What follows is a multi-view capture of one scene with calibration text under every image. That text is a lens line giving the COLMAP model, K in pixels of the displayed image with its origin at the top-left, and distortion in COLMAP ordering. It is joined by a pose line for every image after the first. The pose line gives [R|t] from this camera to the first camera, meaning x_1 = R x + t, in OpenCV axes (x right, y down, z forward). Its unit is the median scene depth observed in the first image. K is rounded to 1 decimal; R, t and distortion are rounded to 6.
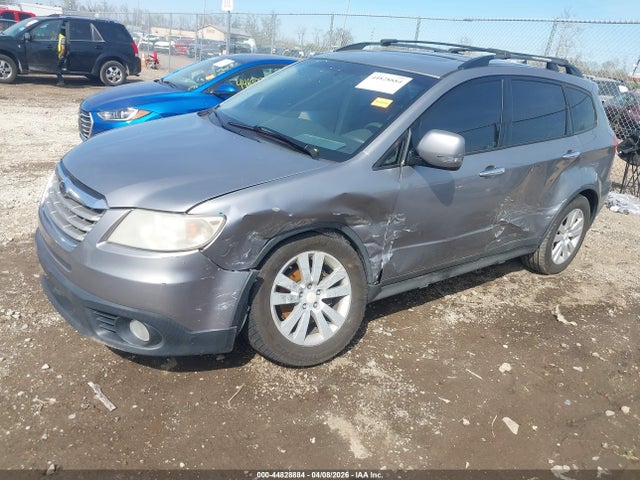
lens RADIAL K [[511.9, 0, 320.2], [0, 511.9, 248.4], [0, 0, 1]] dist [-0.003730, -0.006028]
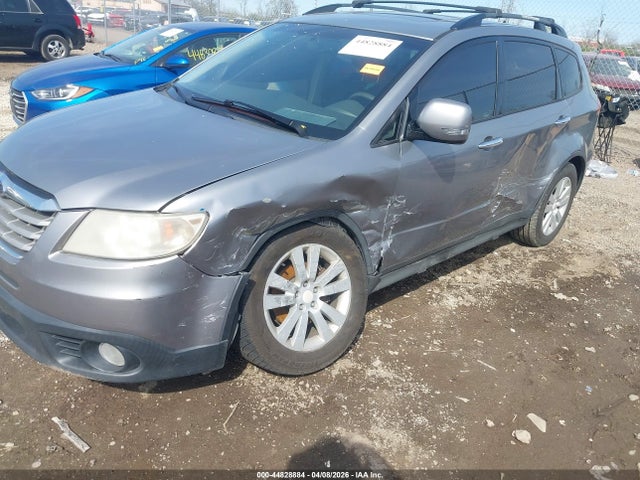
lens RADIAL K [[514.2, 0, 330.9], [0, 514.2, 249.3], [0, 0, 1]] dist [-0.030947, 0.042570]
pose [[0.993331, -0.061425, 0.097569, -0.058841], [0.056094, 0.996827, 0.056472, -0.032257], [-0.100729, -0.050623, 0.993625, 0.123258]]
